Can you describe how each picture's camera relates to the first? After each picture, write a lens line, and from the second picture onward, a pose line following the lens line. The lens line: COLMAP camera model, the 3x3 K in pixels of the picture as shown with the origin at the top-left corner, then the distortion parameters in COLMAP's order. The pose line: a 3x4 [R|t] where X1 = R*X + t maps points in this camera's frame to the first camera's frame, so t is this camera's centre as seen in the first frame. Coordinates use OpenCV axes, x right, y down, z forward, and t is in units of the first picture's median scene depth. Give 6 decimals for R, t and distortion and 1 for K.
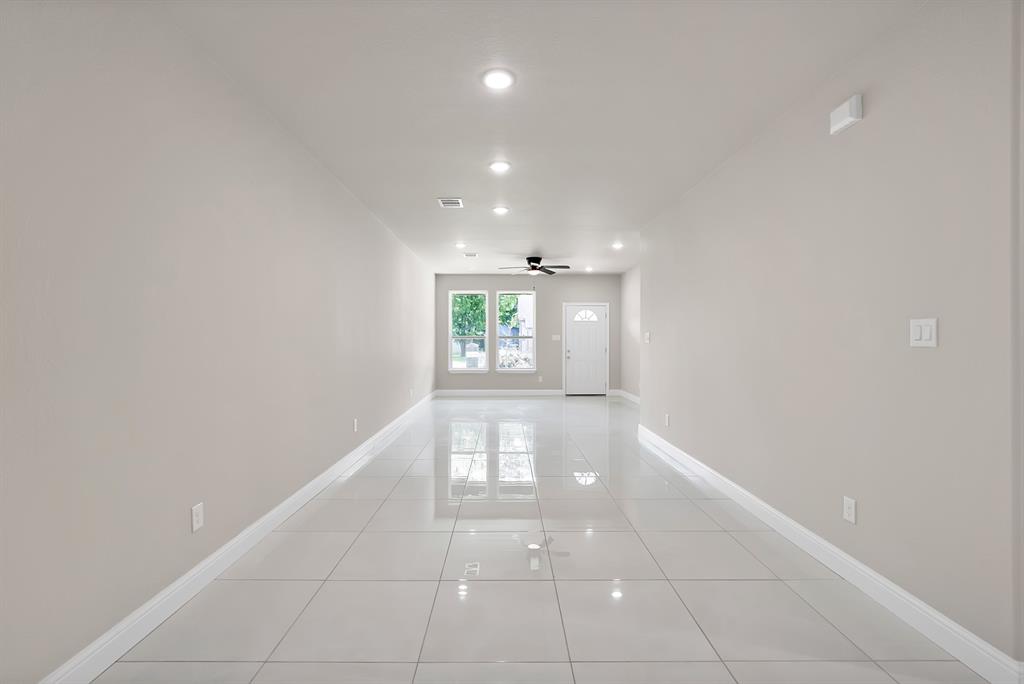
lens RADIAL K [[453.8, 0, 512.0], [0, 453.8, 342.0], [0, 0, 1]] dist [-0.000601, 0.000035]
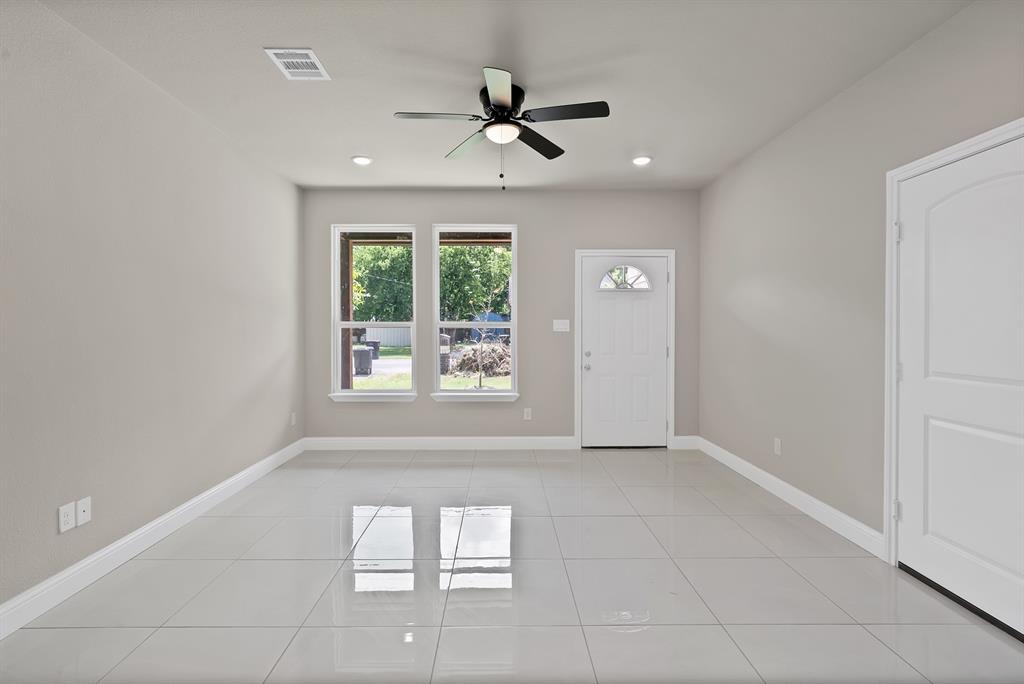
lens RADIAL K [[492.9, 0, 508.5], [0, 492.9, 332.8], [0, 0, 1]] dist [-0.000033, -0.000026]
pose [[0.999990, -0.000991, 0.004346, 0.041415], [0.000980, 0.999996, 0.002534, -0.002970], [-0.004349, -0.002529, 0.999987, 0.498933]]
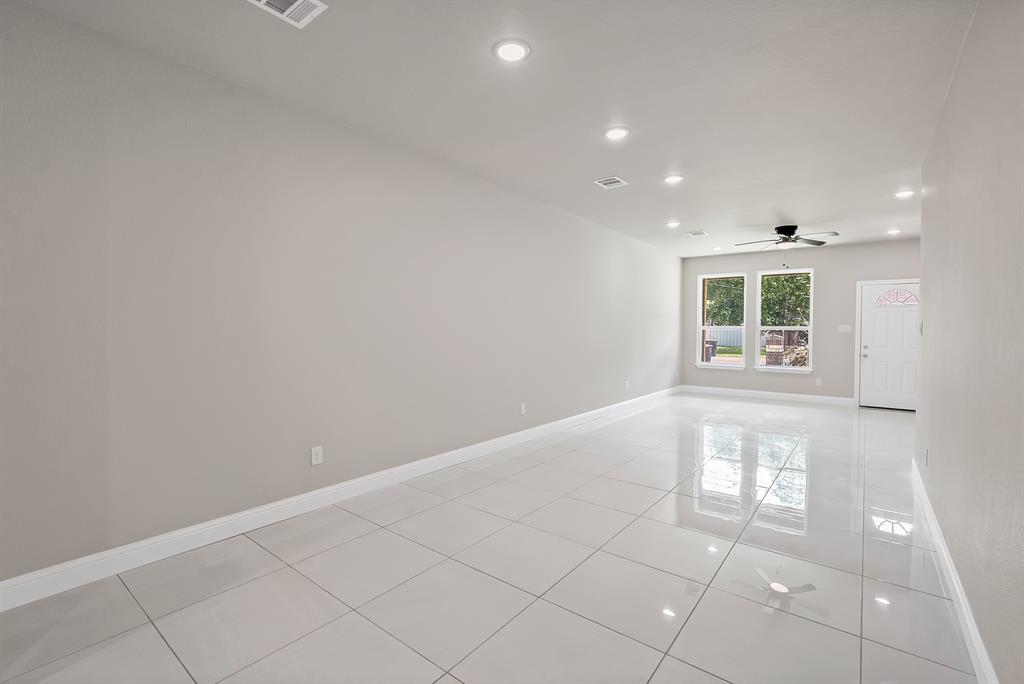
lens RADIAL K [[461.3, 0, 510.0], [0, 461.3, 337.4], [0, 0, 1]] dist [-0.002809, -0.000426]
pose [[0.784421, 0.017314, -0.619987, 0.137163], [-0.010679, 0.999839, 0.014411, 0.000056], [0.620137, -0.004684, 0.784480, 0.058991]]
